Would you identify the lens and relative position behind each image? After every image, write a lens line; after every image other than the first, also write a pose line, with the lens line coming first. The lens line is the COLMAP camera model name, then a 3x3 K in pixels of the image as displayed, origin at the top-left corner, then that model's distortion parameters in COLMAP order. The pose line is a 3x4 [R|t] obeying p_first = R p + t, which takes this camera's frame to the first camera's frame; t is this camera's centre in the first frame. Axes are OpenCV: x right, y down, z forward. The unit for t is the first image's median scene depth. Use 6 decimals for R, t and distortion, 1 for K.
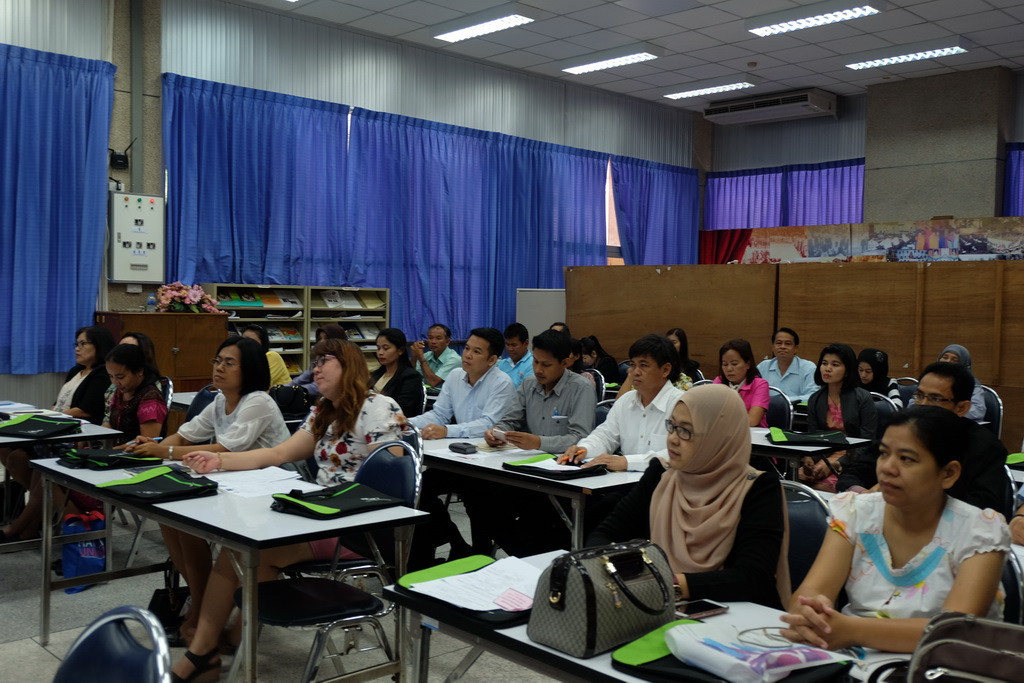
lens RADIAL K [[1002.2, 0, 518.3], [0, 1002.2, 338.0], [0, 0, 1]] dist [-0.010095, 0.033950]
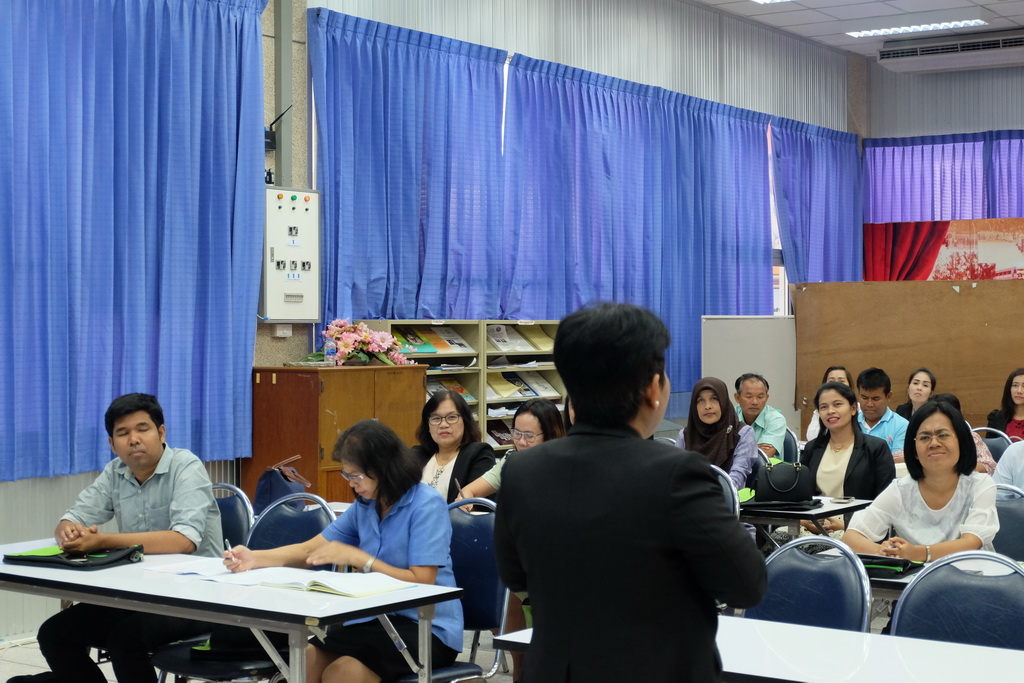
lens RADIAL K [[1649.6, 0, 541.5], [0, 1649.6, 319.9], [0, 0, 1]] dist [-0.035634, 0.049124]
pose [[0.978596, -0.021025, 0.204715, -0.369787], [0.028404, 0.999046, -0.033171, -0.013062], [-0.203822, 0.038276, 0.978259, -0.085251]]
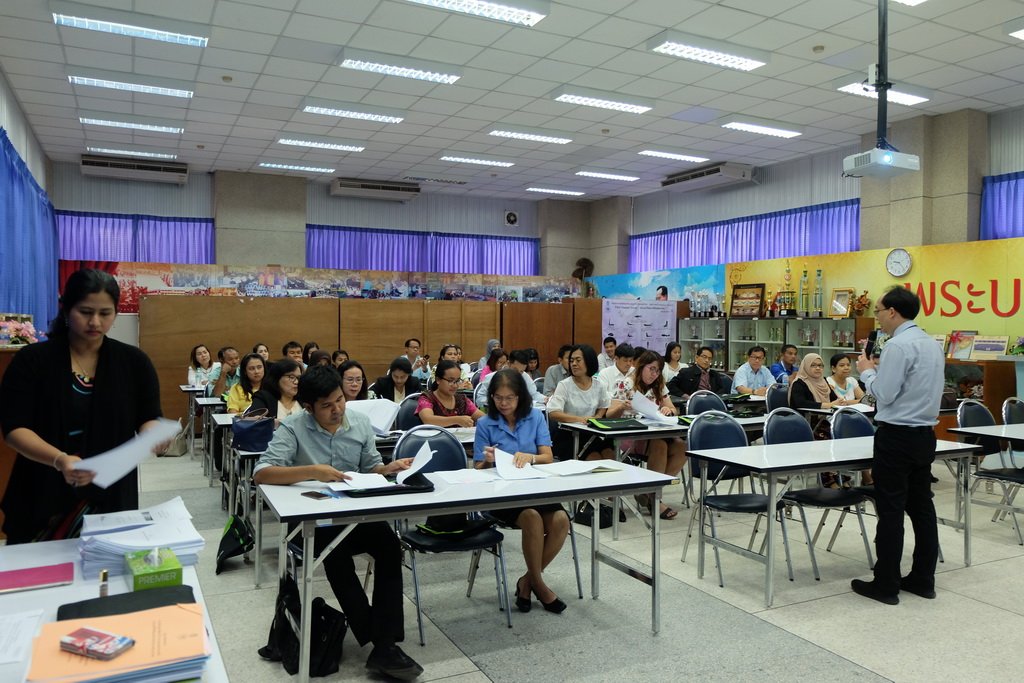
lens RADIAL K [[793.4, 0, 511.6], [0, 793.4, 323.7], [0, 0, 1]] dist [0.003802, 0.004777]
pose [[0.314132, -0.021117, 0.949144, -0.731797], [0.035787, 0.999305, 0.010389, -0.031819], [-0.948705, 0.030703, 0.314670, 0.289638]]
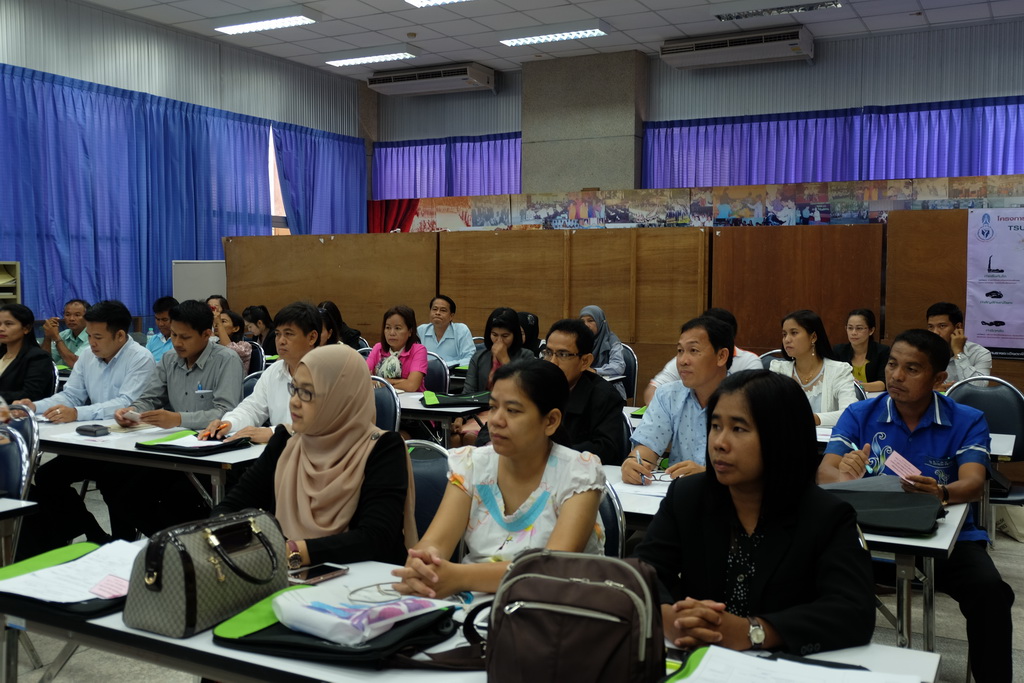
lens RADIAL K [[999.7, 0, 525.3], [0, 999.7, 338.8], [0, 0, 1]] dist [-0.002463, 0.044947]
pose [[0.948733, -0.037366, 0.313863, 0.016184], [0.028232, 0.999037, 0.033598, 0.002399], [-0.314816, -0.023014, 0.948874, 0.000209]]
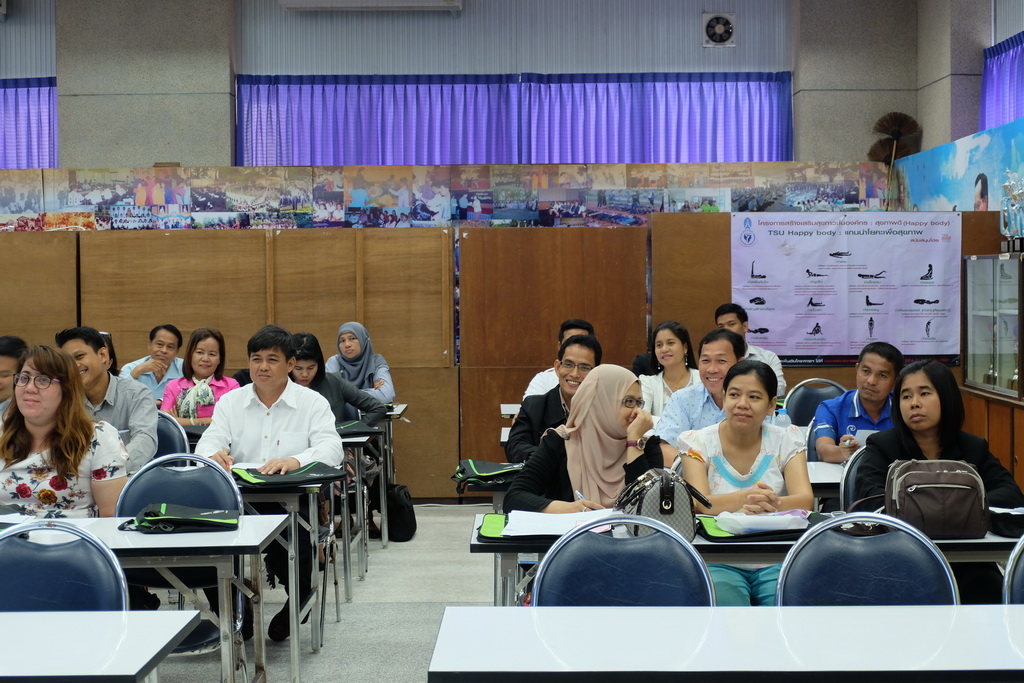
lens RADIAL K [[1649.6, 0, 541.5], [0, 1649.6, 319.9], [0, 0, 1]] dist [-0.035634, 0.049124]
pose [[0.689186, -0.048719, 0.722945, -0.343484], [0.050767, 0.998532, 0.018895, -0.010848], [-0.722804, 0.023680, 0.690647, -0.097359]]
